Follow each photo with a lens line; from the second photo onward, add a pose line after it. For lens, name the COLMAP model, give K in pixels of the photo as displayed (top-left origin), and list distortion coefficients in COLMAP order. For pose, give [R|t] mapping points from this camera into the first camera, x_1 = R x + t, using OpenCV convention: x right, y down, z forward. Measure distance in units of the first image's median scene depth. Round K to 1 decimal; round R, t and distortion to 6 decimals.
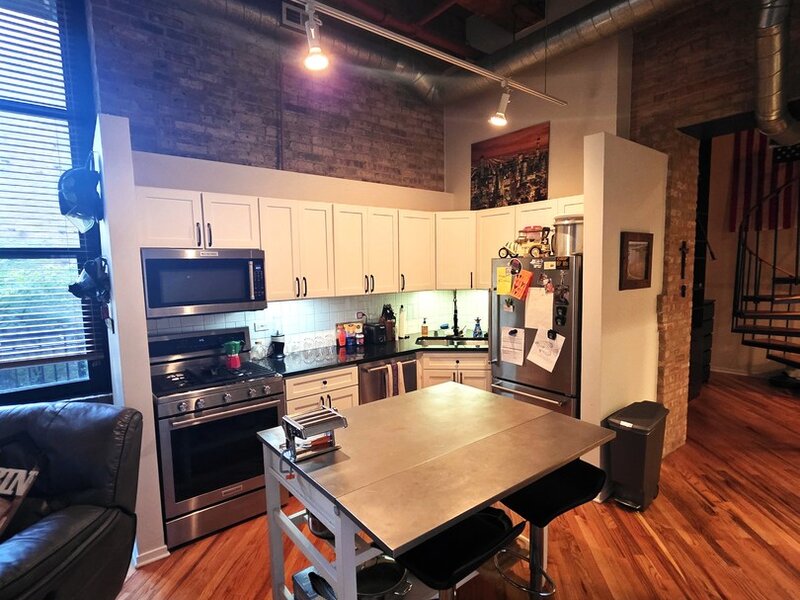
lens RADIAL K [[419.2, 0, 400.5], [0, 419.2, 310.1], [0, 0, 1]] dist [-0.000752, -0.000101]
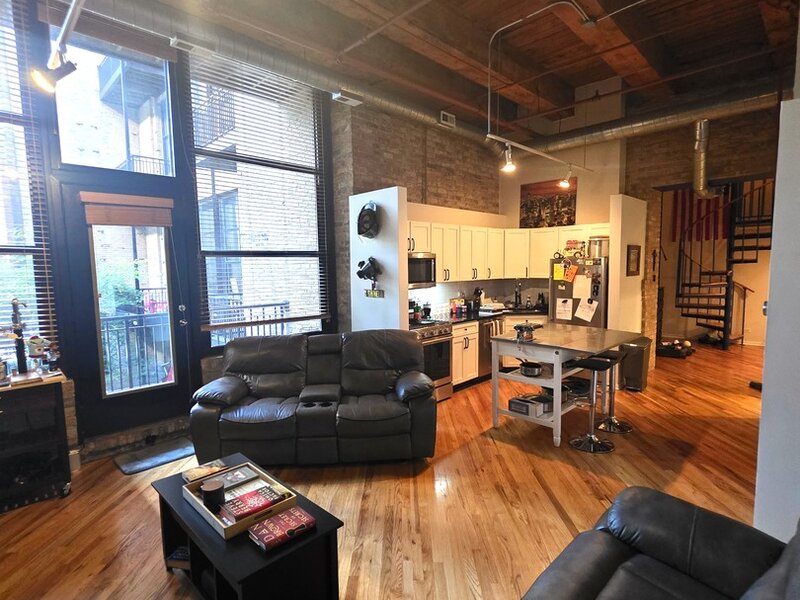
lens RADIAL K [[419.2, 0, 396.9], [0, 419.2, 305.7], [0, 0, 1]] dist [-0.000752, -0.000101]
pose [[0.994129, -0.005902, 0.108042, -0.641258], [0.006837, 0.999942, -0.008289, 0.085081], [-0.107987, 0.008979, 0.994112, -0.685903]]
